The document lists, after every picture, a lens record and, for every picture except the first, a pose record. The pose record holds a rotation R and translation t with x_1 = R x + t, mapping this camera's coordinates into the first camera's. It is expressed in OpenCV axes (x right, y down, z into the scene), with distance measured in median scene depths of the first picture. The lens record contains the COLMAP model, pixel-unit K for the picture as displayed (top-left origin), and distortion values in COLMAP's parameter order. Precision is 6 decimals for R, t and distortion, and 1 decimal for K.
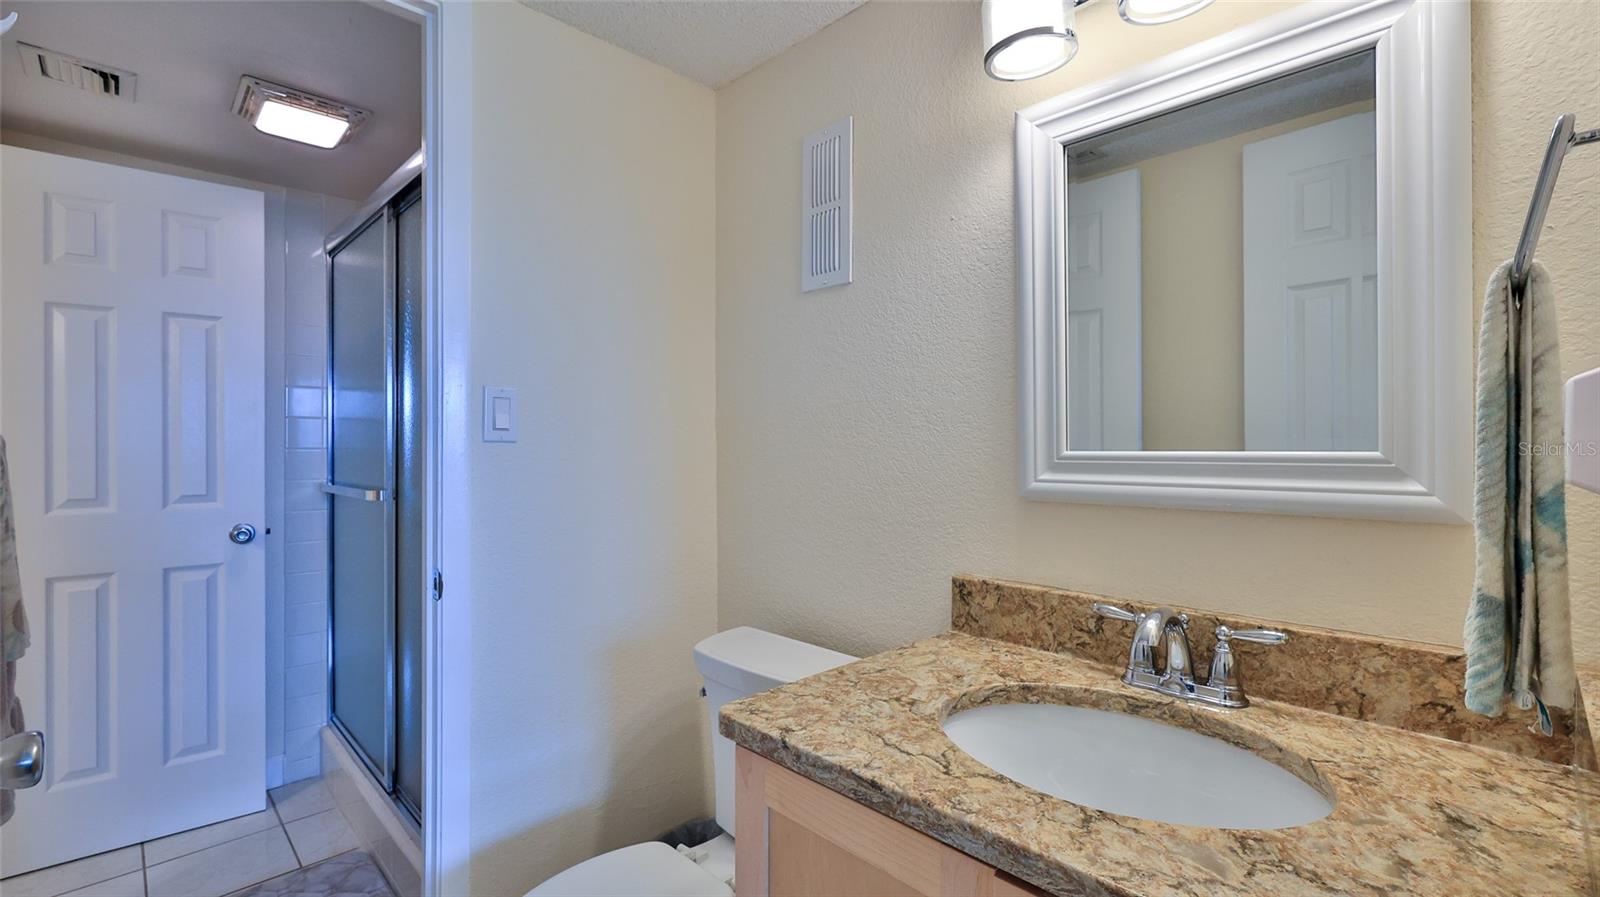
lens RADIAL K [[707.9, 0, 809.5], [0, 707.9, 447.4], [0, 0, 1]] dist [-0.001470, 0.000234]
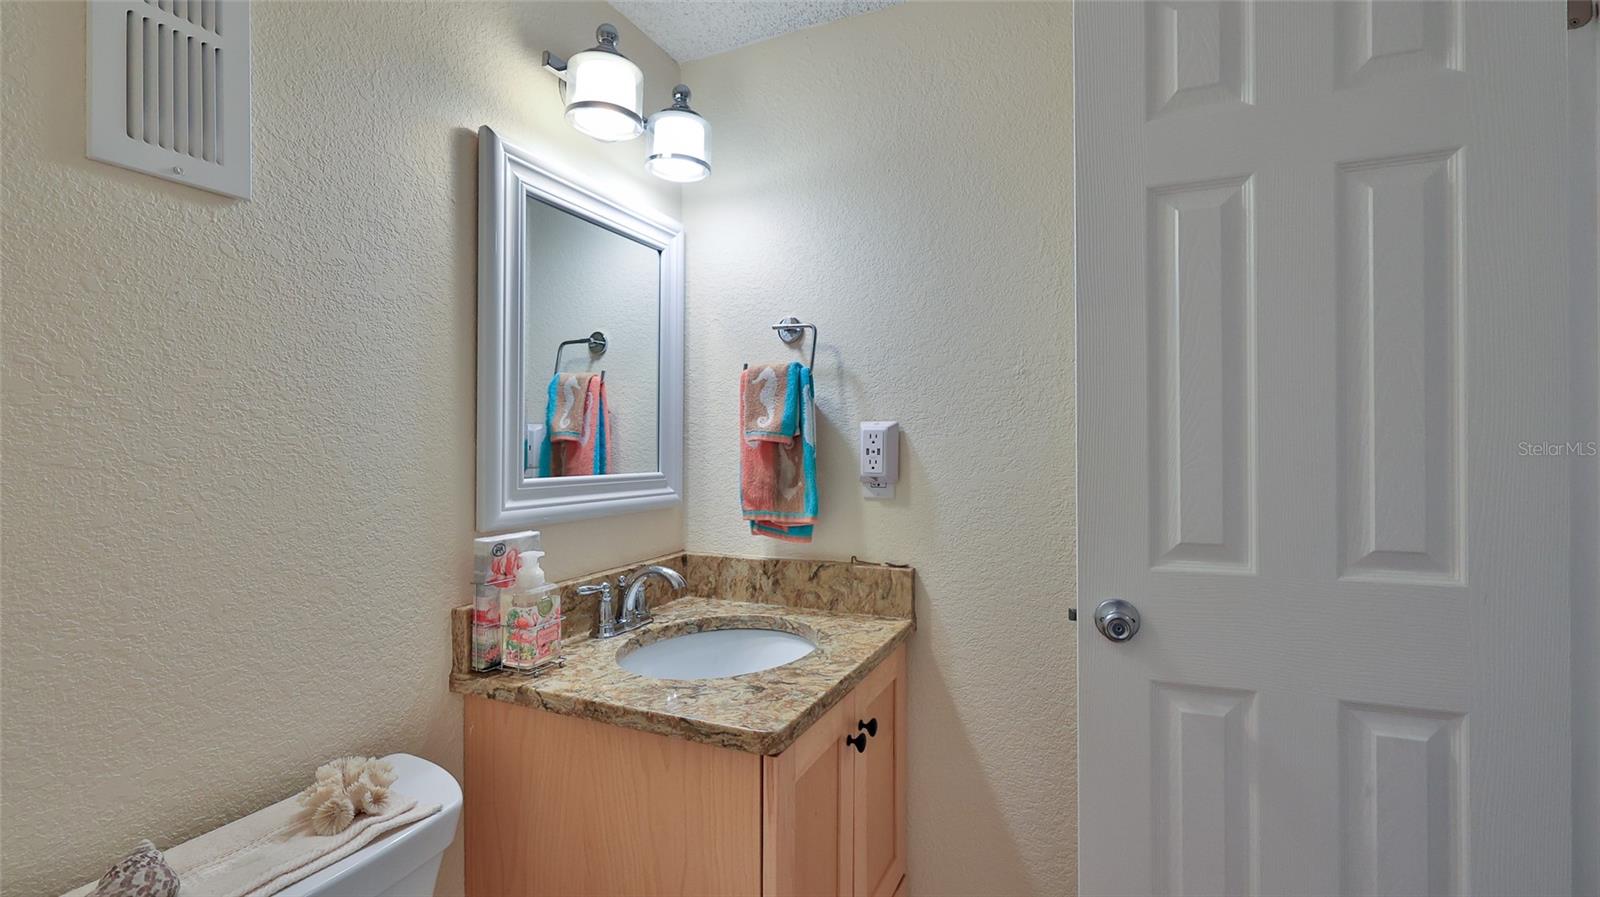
lens RADIAL K [[707.9, 0, 800.2], [0, 707.9, 449.8], [0, 0, 1]] dist [-0.001470, 0.000234]
pose [[-0.331074, 0.003415, 0.943599, -0.779183], [0.005670, 0.999983, -0.001630, -0.034645], [-0.943588, 0.004811, -0.331087, 0.956226]]
